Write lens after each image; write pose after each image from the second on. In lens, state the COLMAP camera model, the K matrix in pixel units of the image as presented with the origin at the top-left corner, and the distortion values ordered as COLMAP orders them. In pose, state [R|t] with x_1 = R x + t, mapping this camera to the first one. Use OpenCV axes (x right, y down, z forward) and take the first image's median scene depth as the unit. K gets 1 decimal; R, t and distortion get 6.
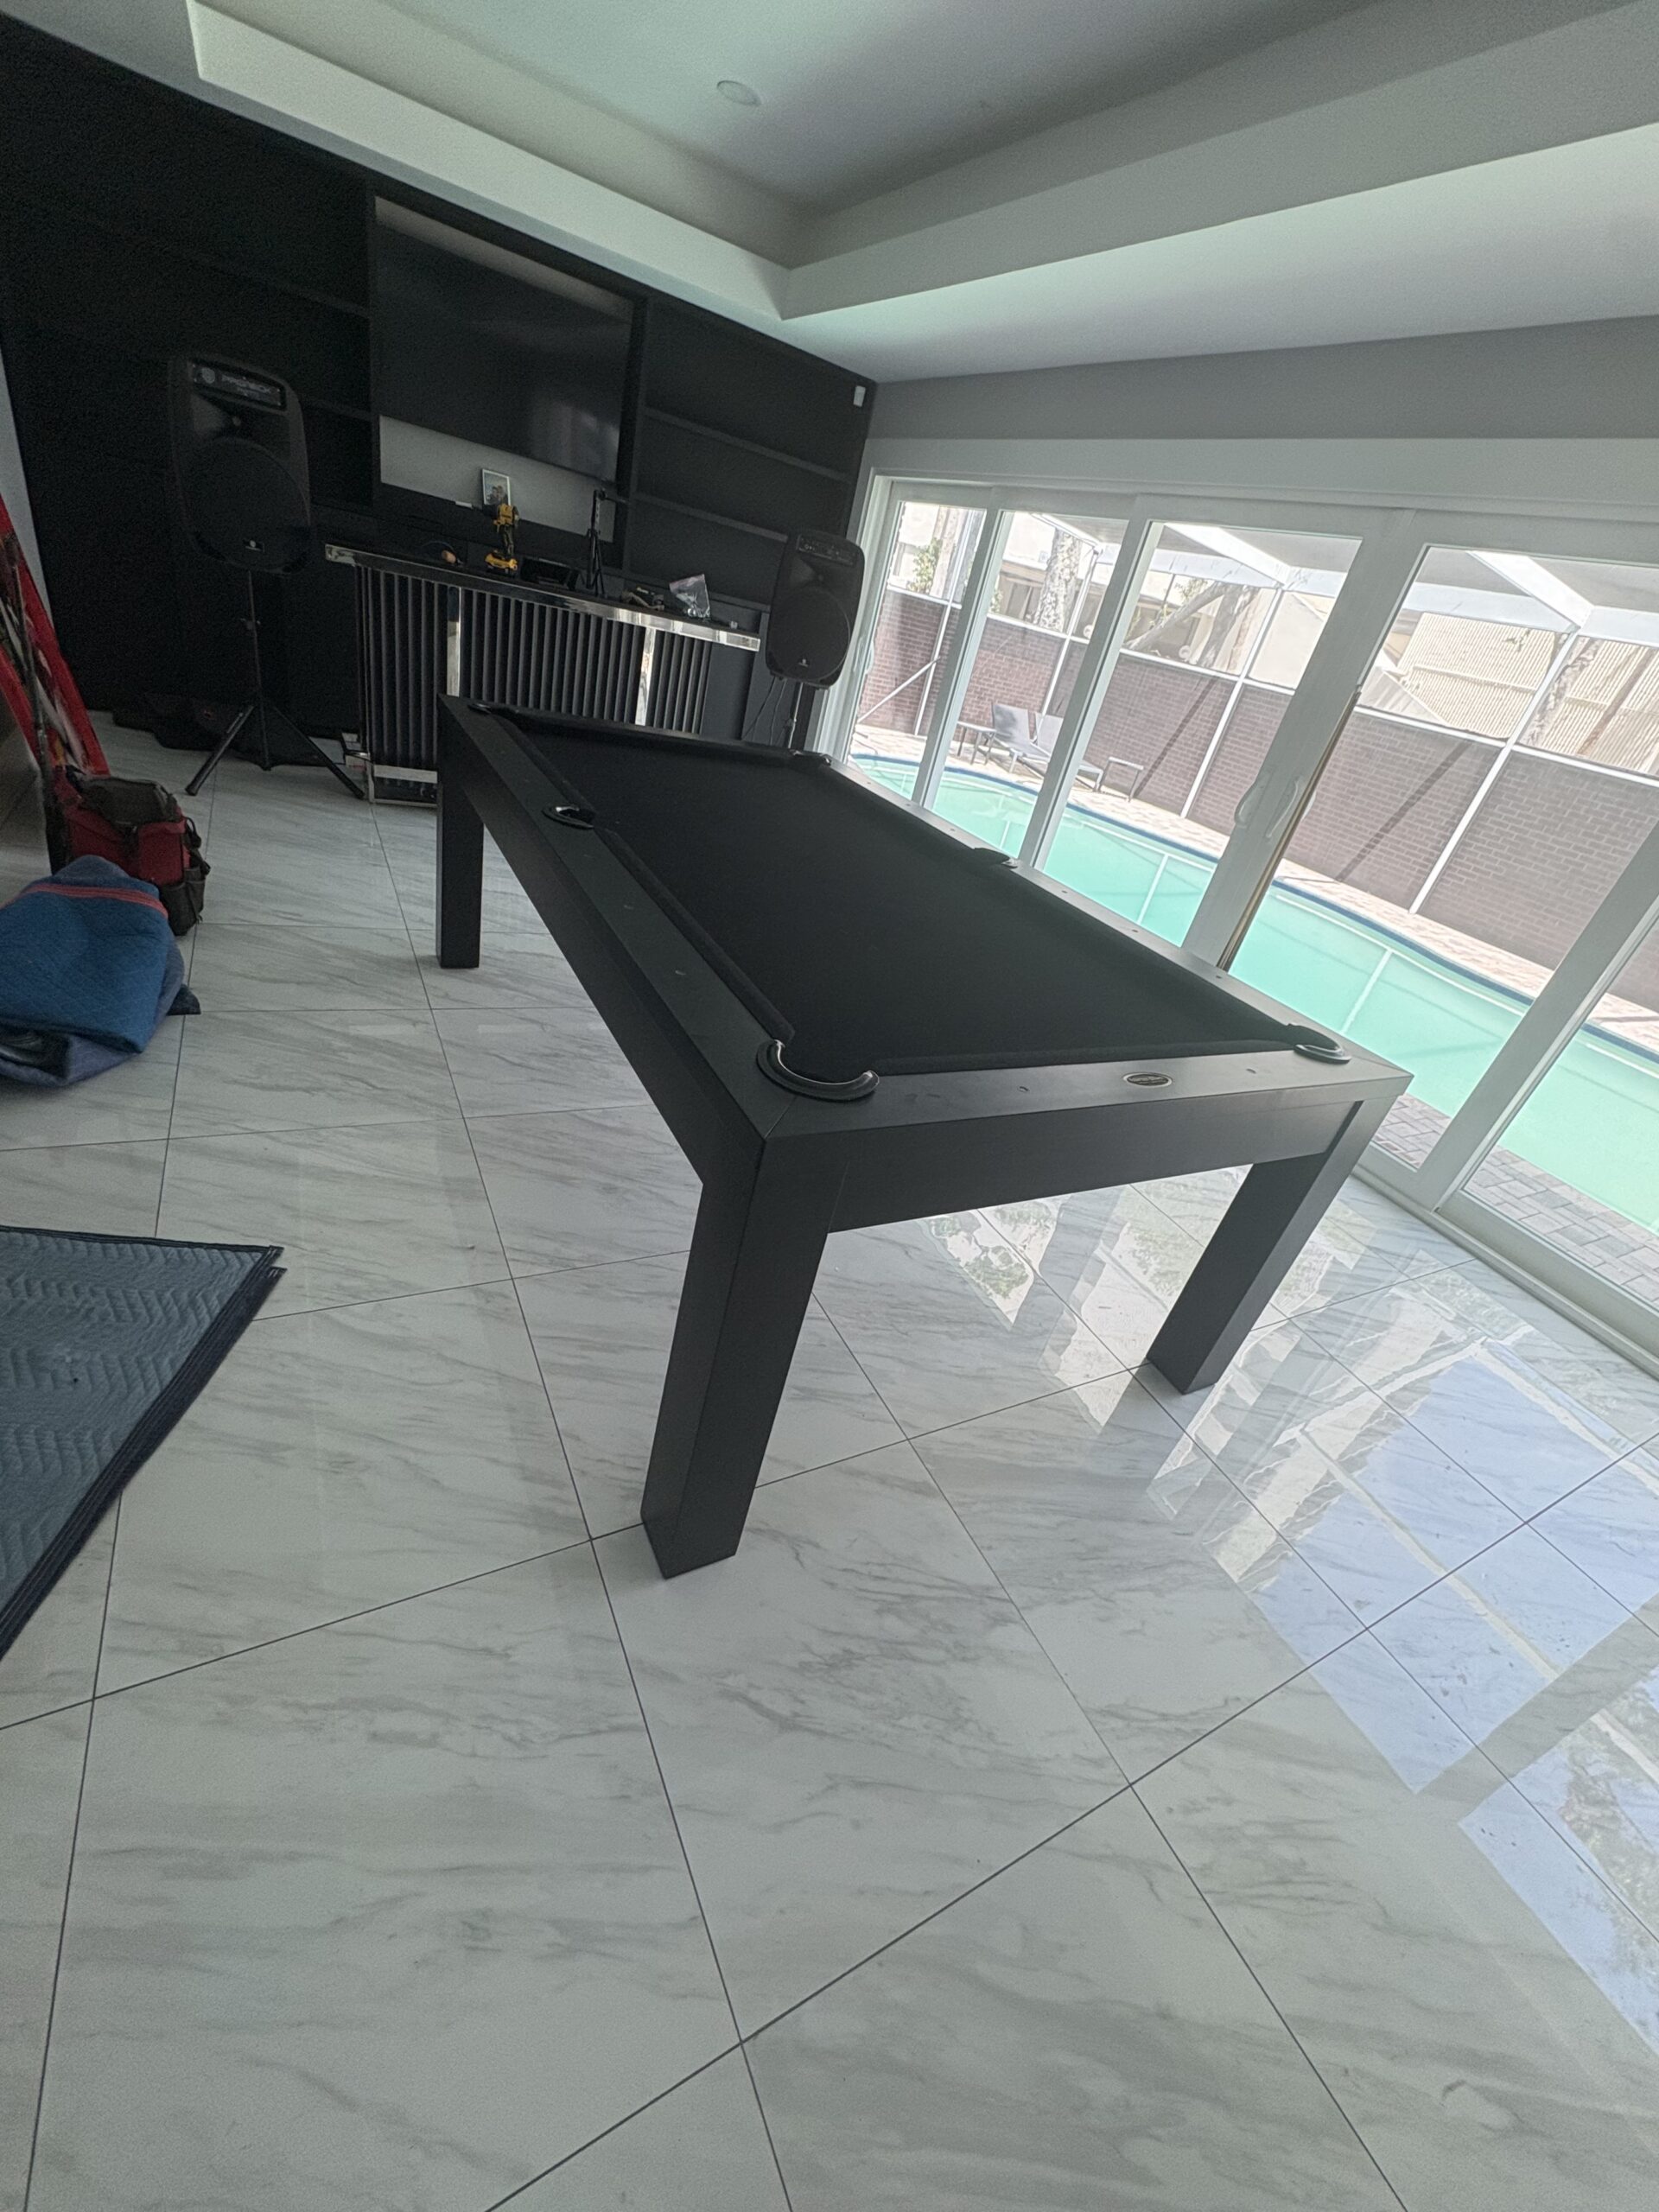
lens RADIAL K [[883.4, 0, 827.9], [0, 883.4, 1103.6], [0, 0, 1]] dist [-0.001328, 0.000277]
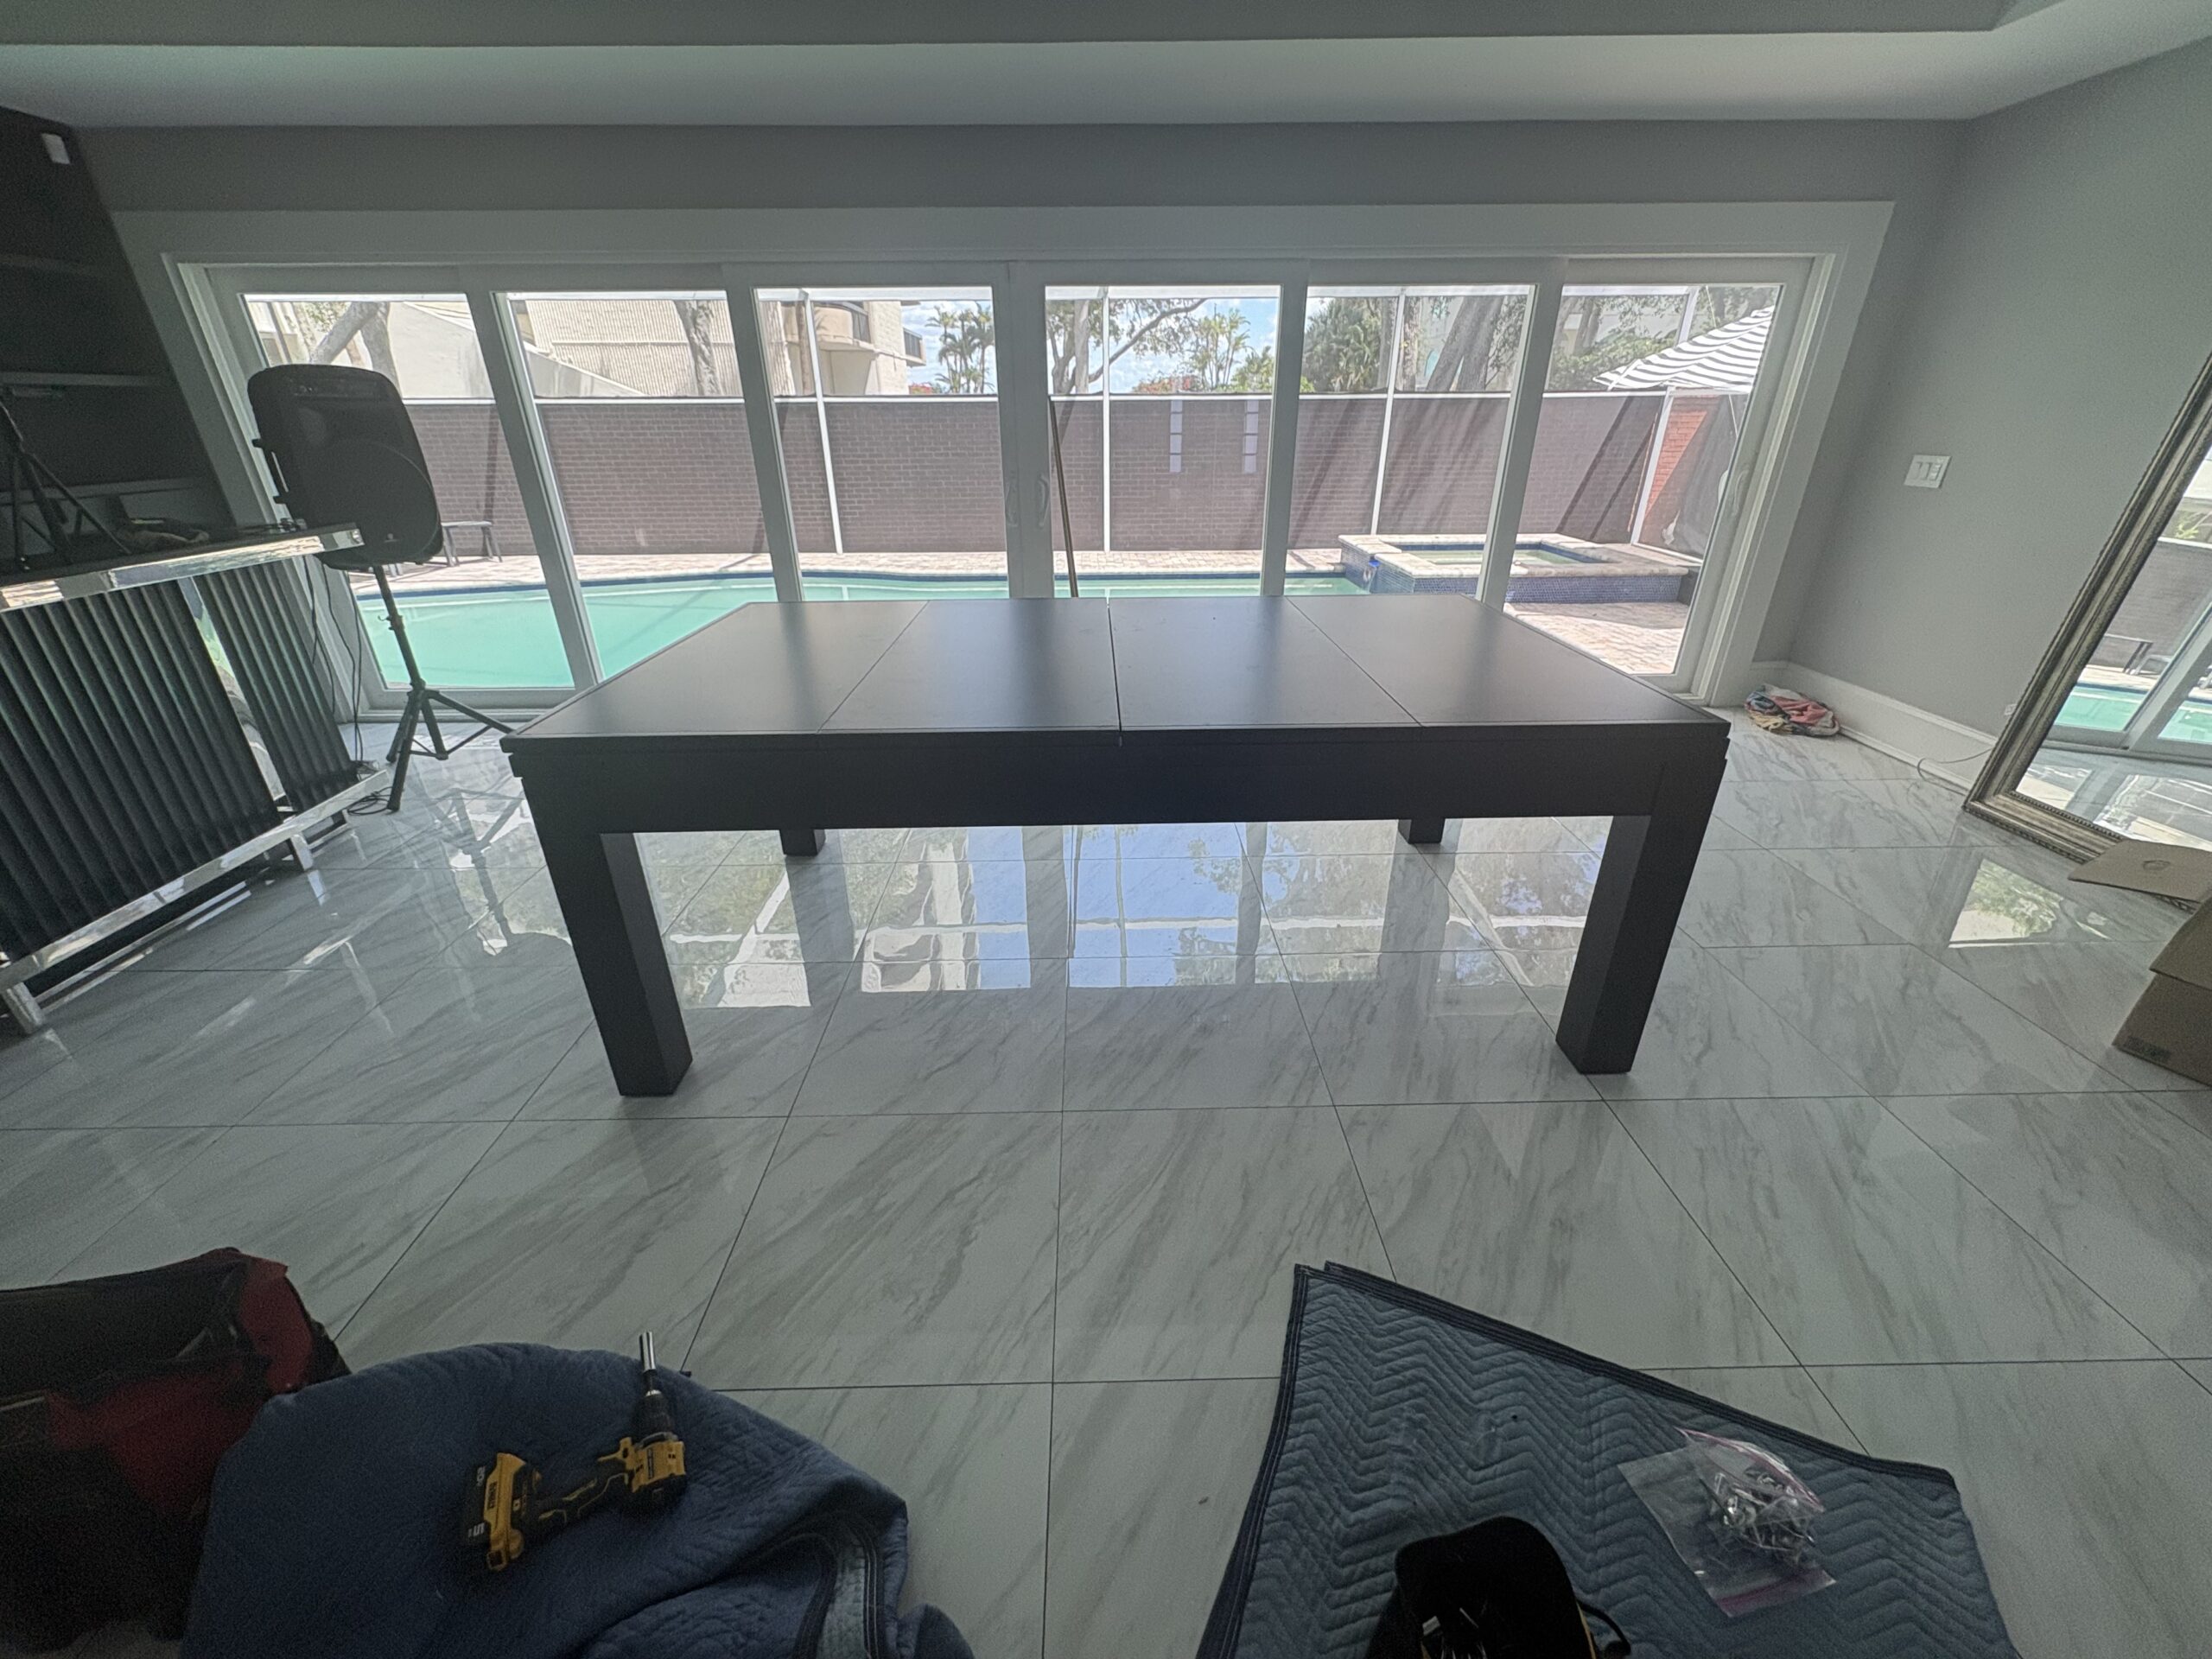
lens RADIAL K [[883.4, 0, 1106.6], [0, 883.4, 824.8], [0, 0, 1]] dist [-0.001328, 0.000277]
pose [[0.440180, -0.573472, 0.690921, -0.572221], [0.540701, 0.783612, 0.305931, -0.308415], [-0.716857, 0.238917, 0.655008, 0.224269]]
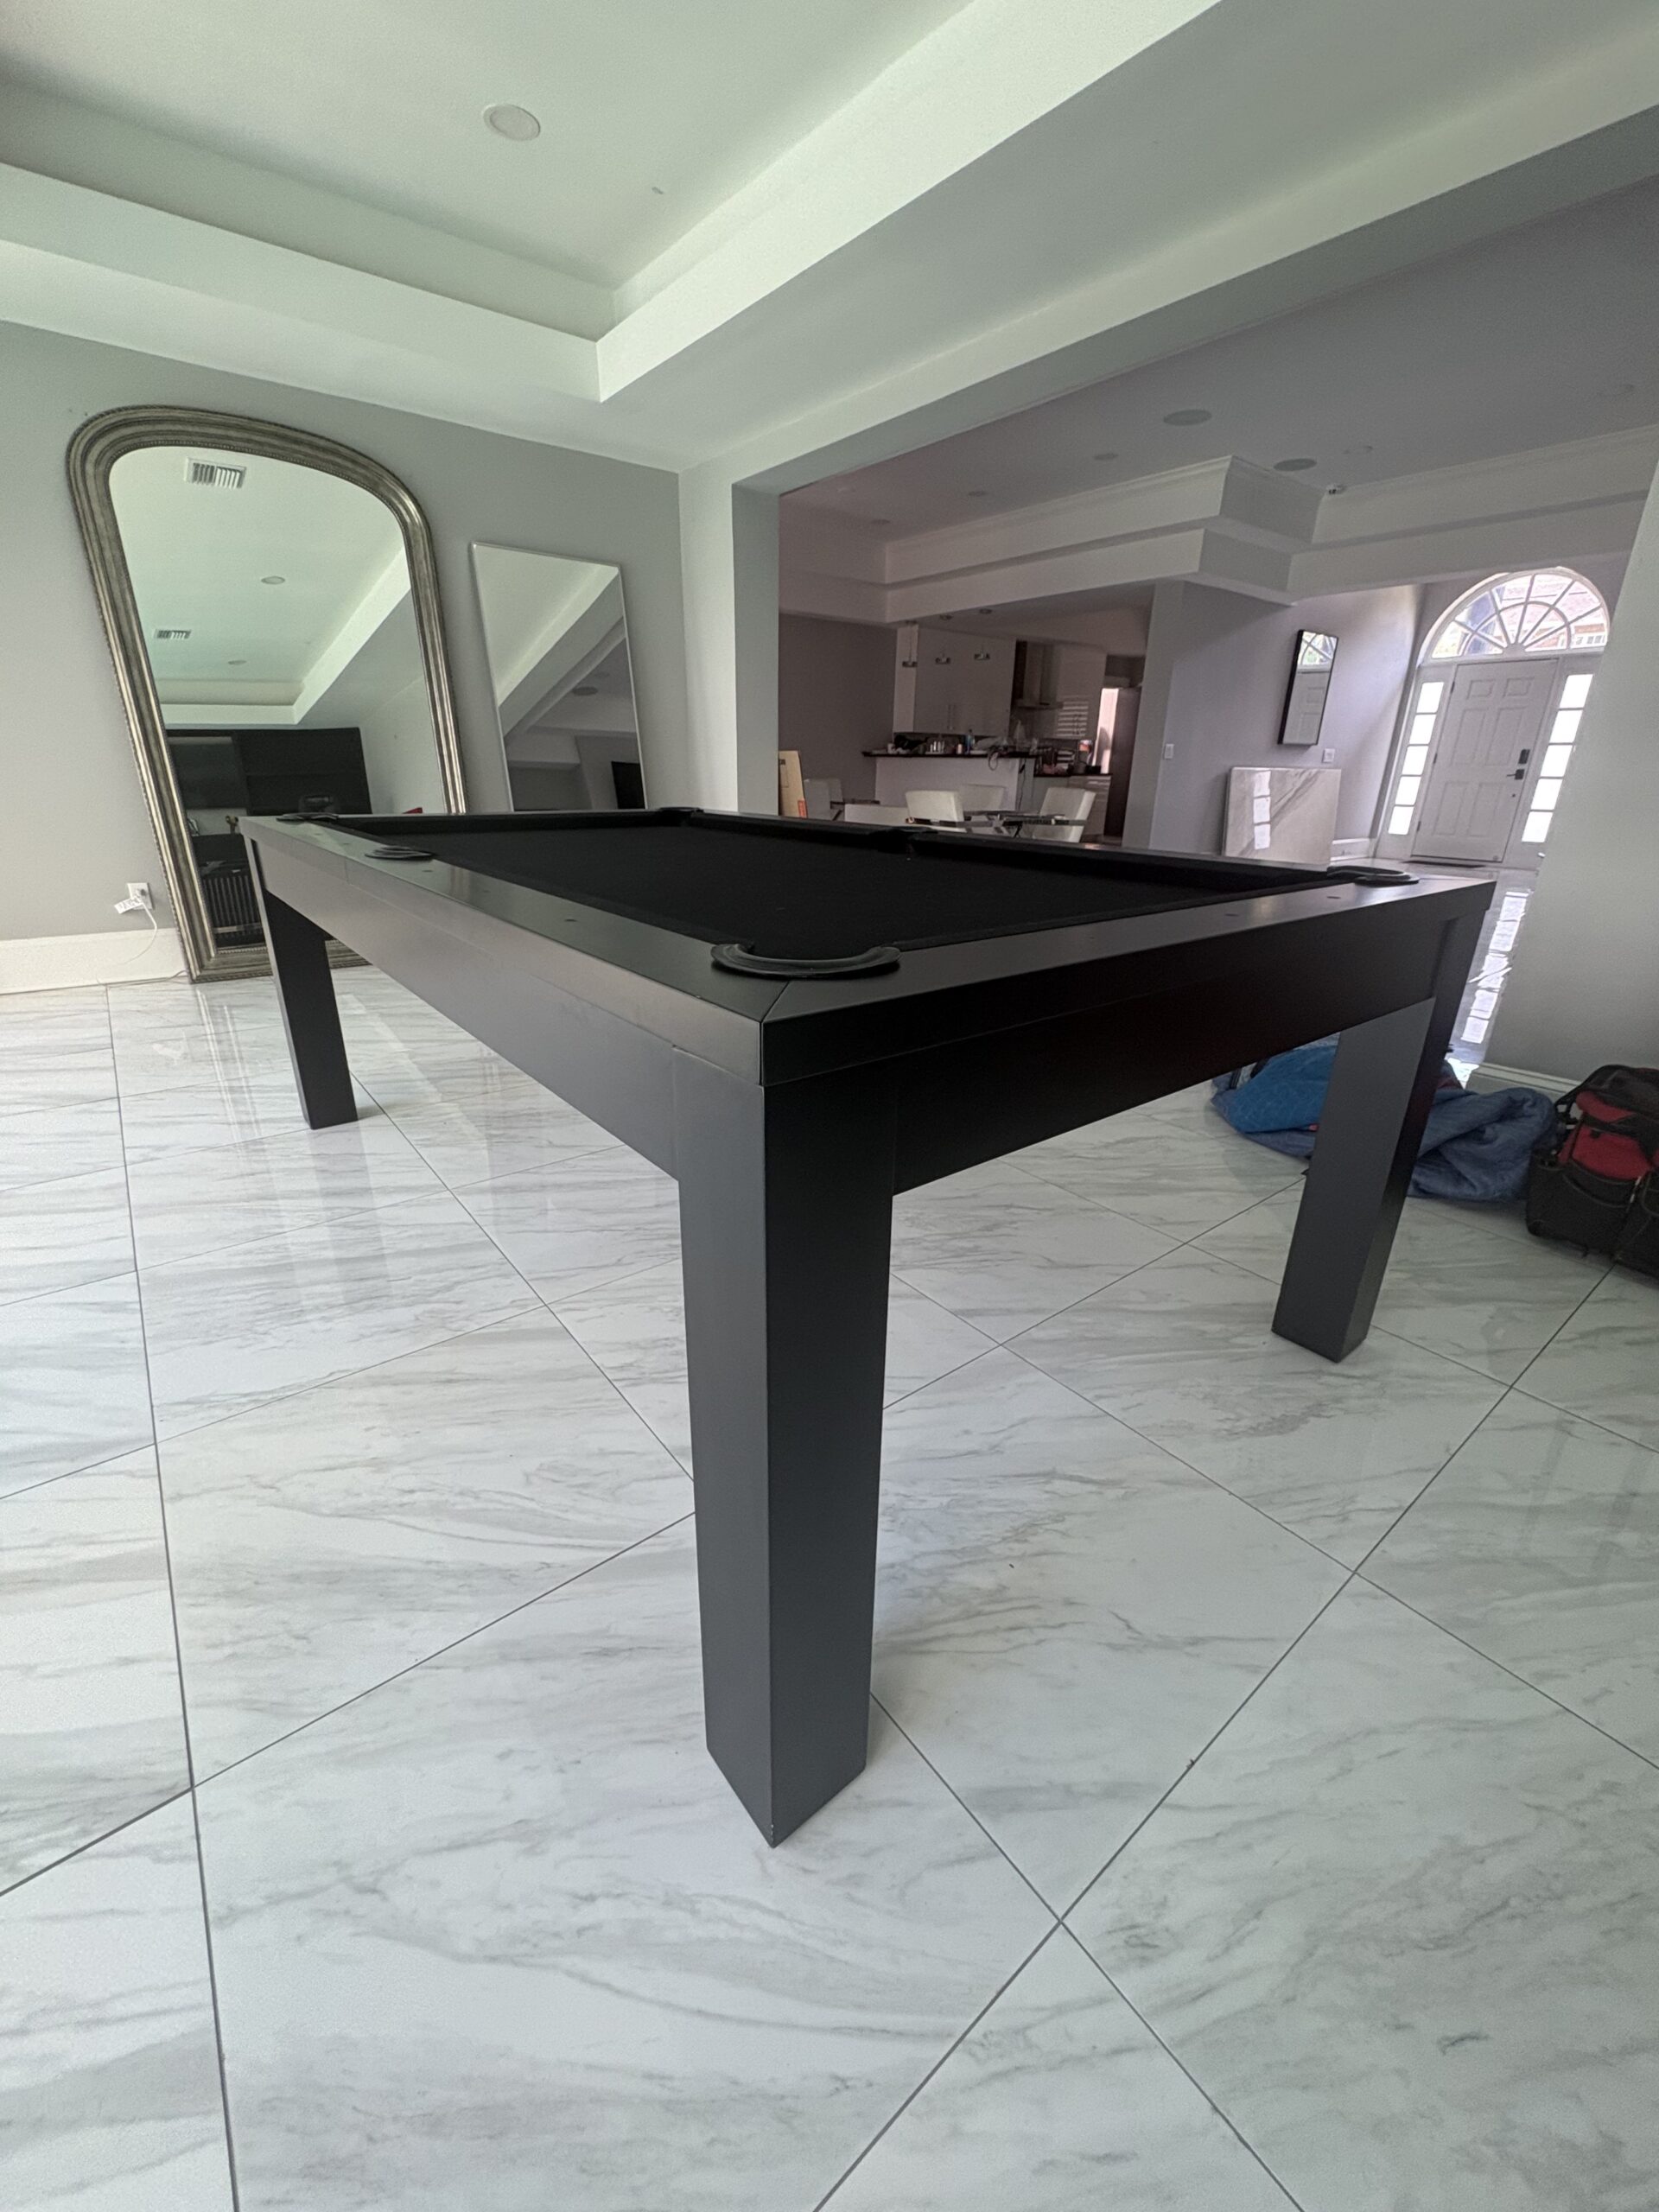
lens RADIAL K [[883.4, 0, 825.9], [0, 883.4, 1104.7], [0, 0, 1]] dist [-0.001328, 0.000277]
pose [[-0.956478, -0.159548, -0.244326, 0.024420], [-0.289817, 0.616991, 0.731661, -0.510719], [0.034012, 0.770627, -0.636378, 1.115092]]
